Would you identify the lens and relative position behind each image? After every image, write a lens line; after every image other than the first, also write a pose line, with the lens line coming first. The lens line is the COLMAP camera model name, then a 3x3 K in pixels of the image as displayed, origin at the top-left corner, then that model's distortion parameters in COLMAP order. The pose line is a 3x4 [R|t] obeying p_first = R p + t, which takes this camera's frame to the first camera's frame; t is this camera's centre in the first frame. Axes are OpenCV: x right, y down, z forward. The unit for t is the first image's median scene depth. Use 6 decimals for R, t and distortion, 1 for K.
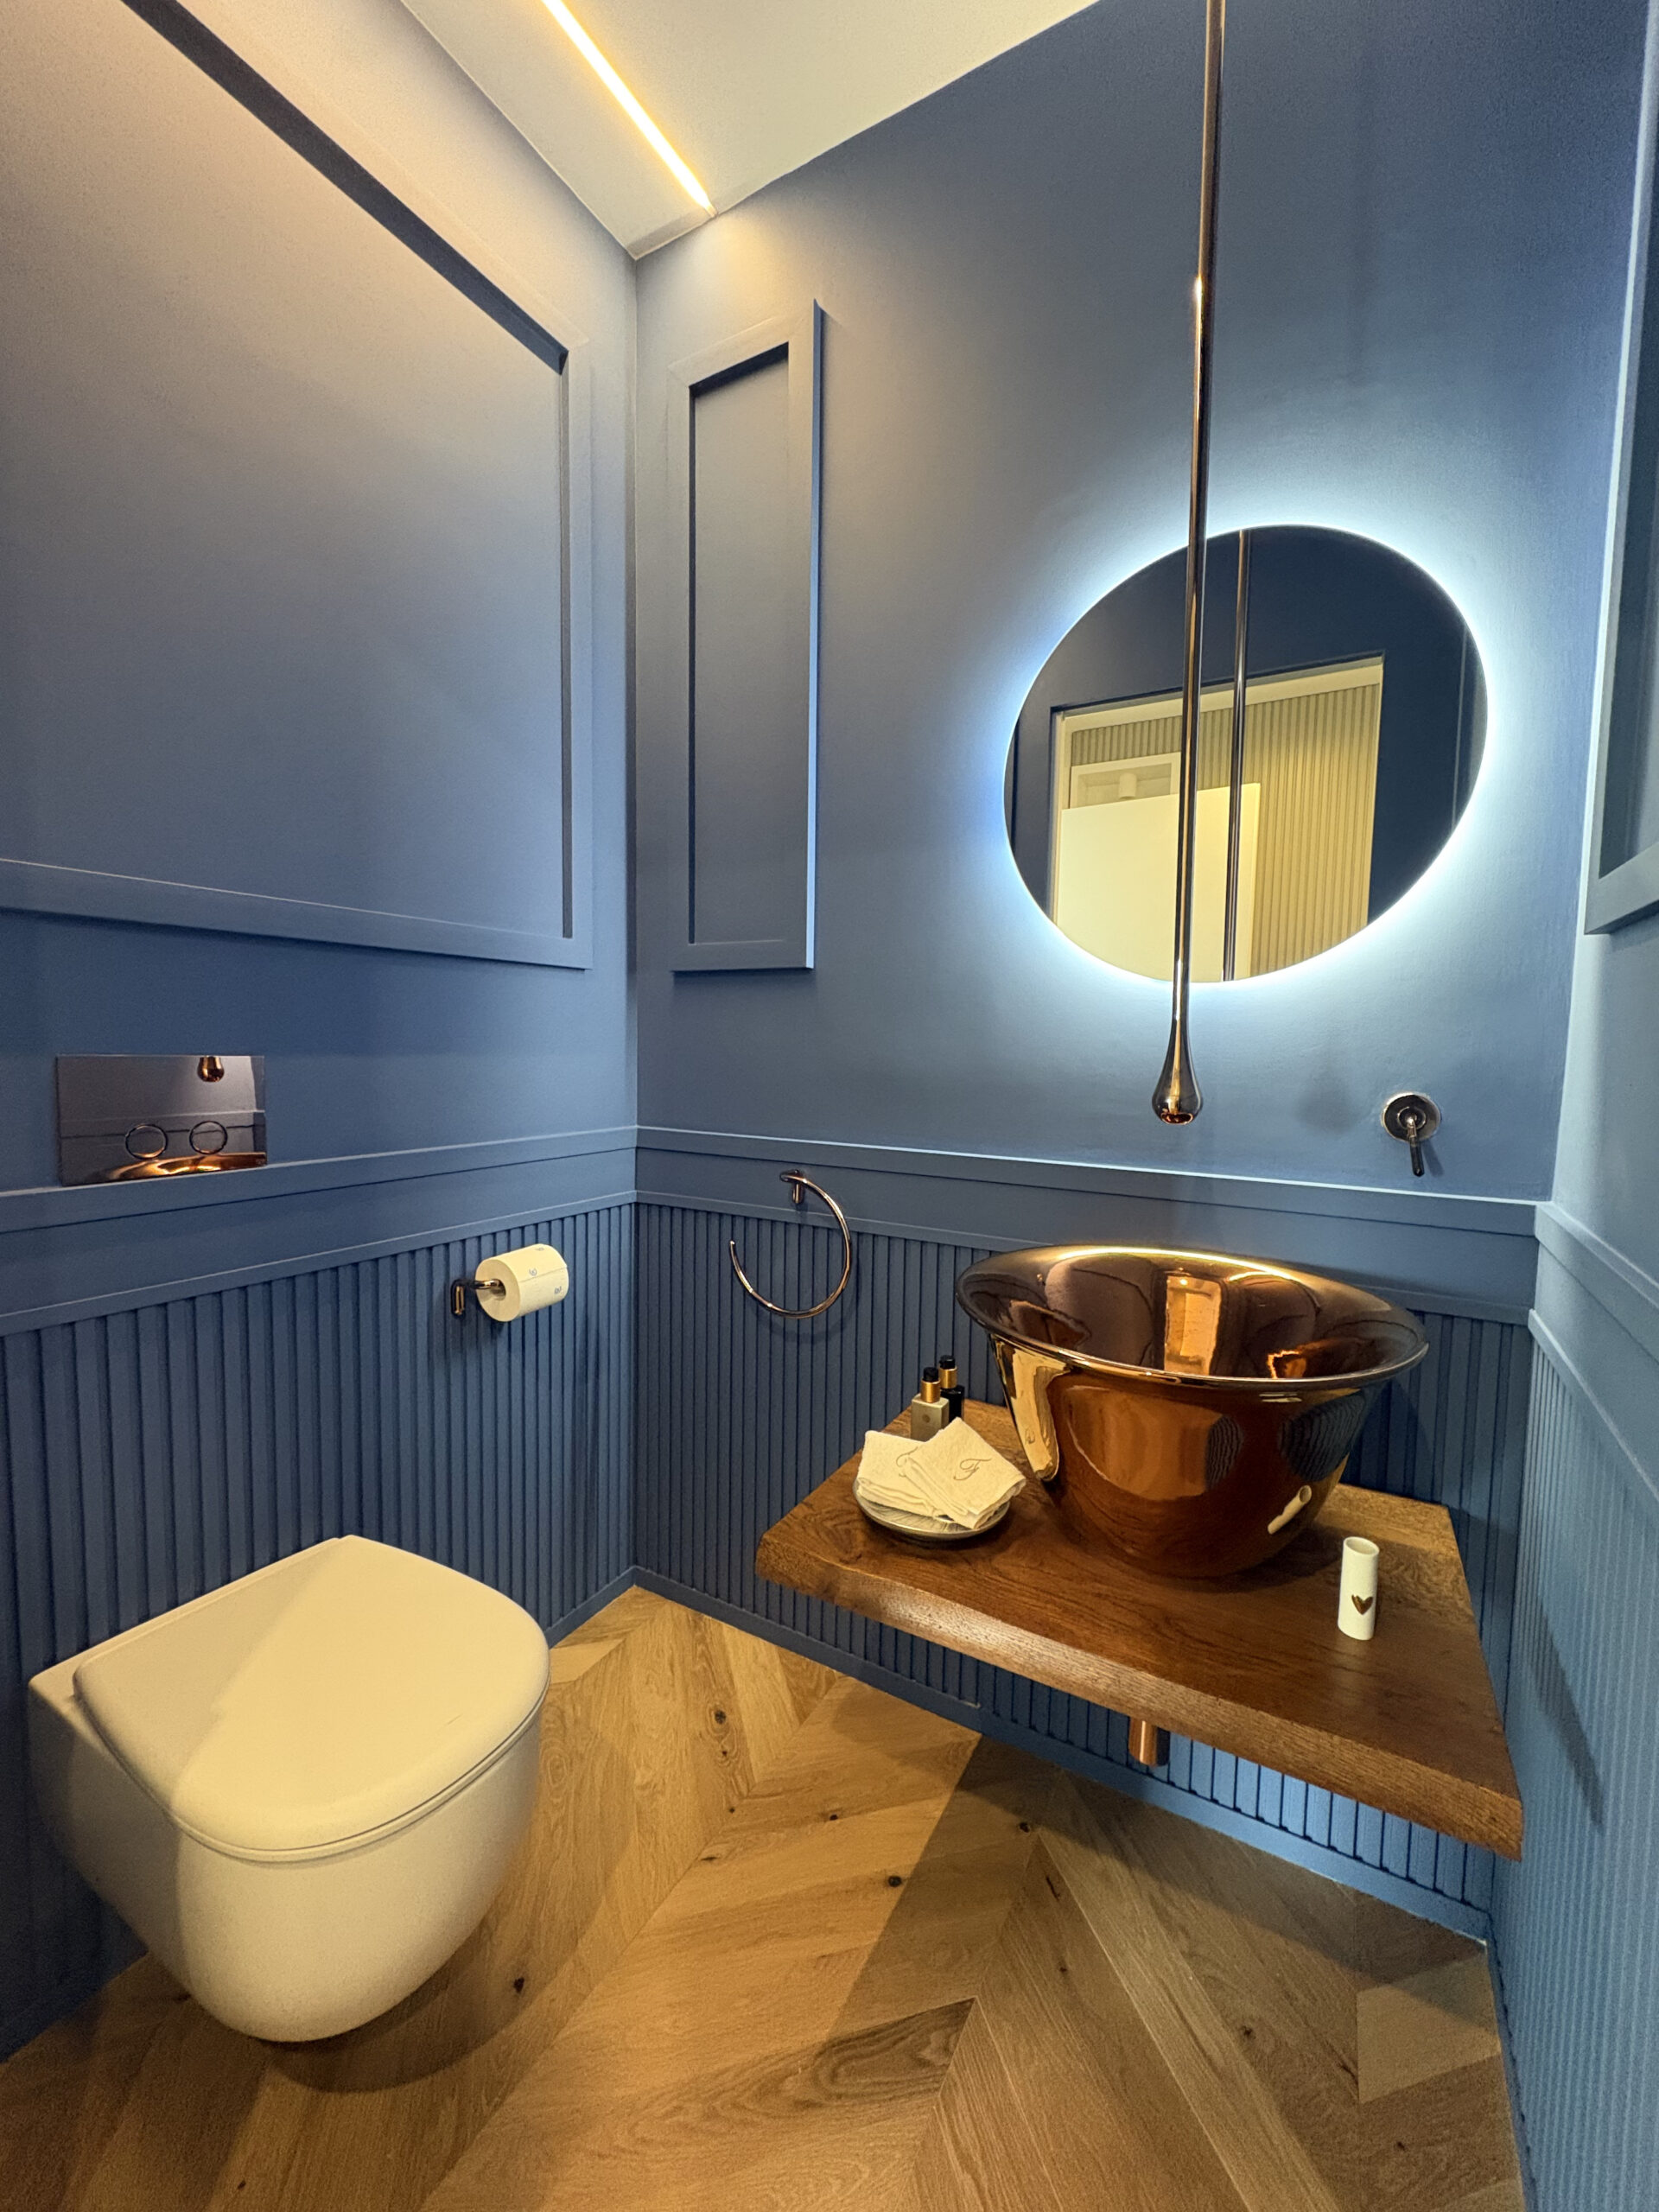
lens RADIAL K [[873.3, 0, 829.5], [0, 873.3, 1106.0], [0, 0, 1]] dist [0.001655, -0.006707]
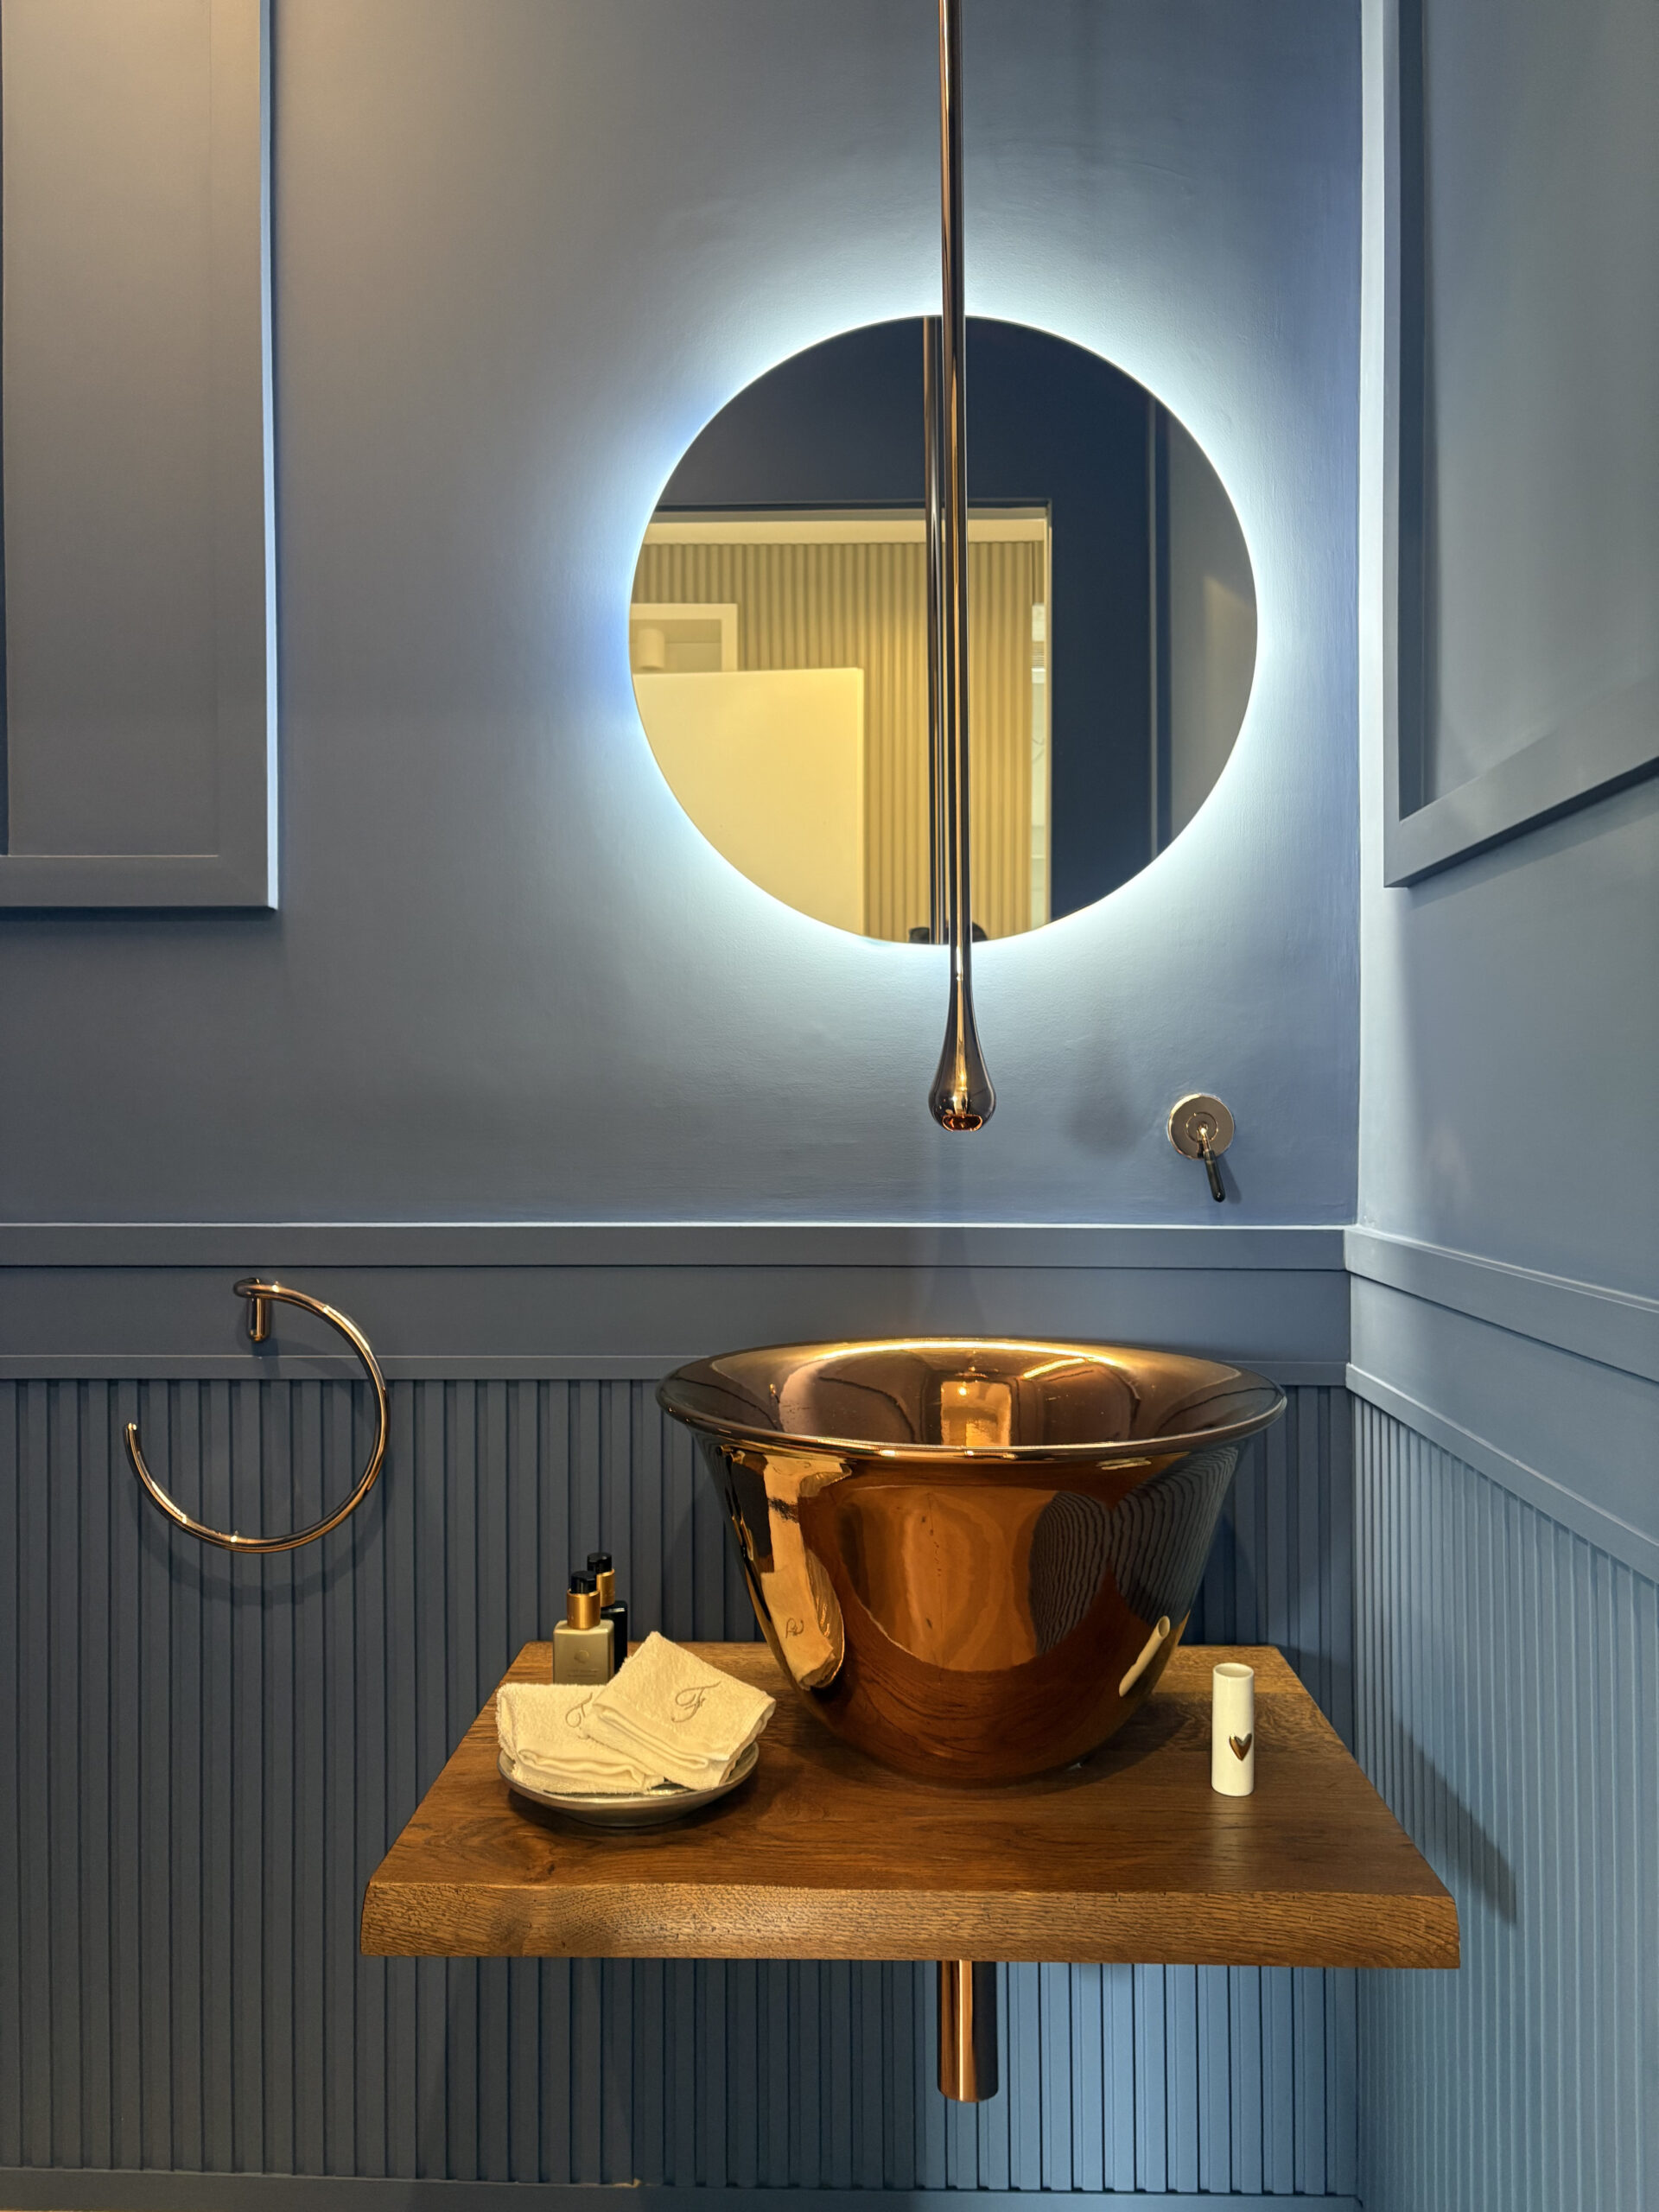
lens RADIAL K [[1695.9, 0, 829.5], [0, 1695.9, 1106.0], [0, 0, 1]] dist [-0.013299, -0.000534]
pose [[0.881437, -0.013550, 0.472107, -0.315654], [0.050772, 0.996514, -0.066193, 0.078874], [-0.469565, 0.082315, 0.879052, -0.135953]]
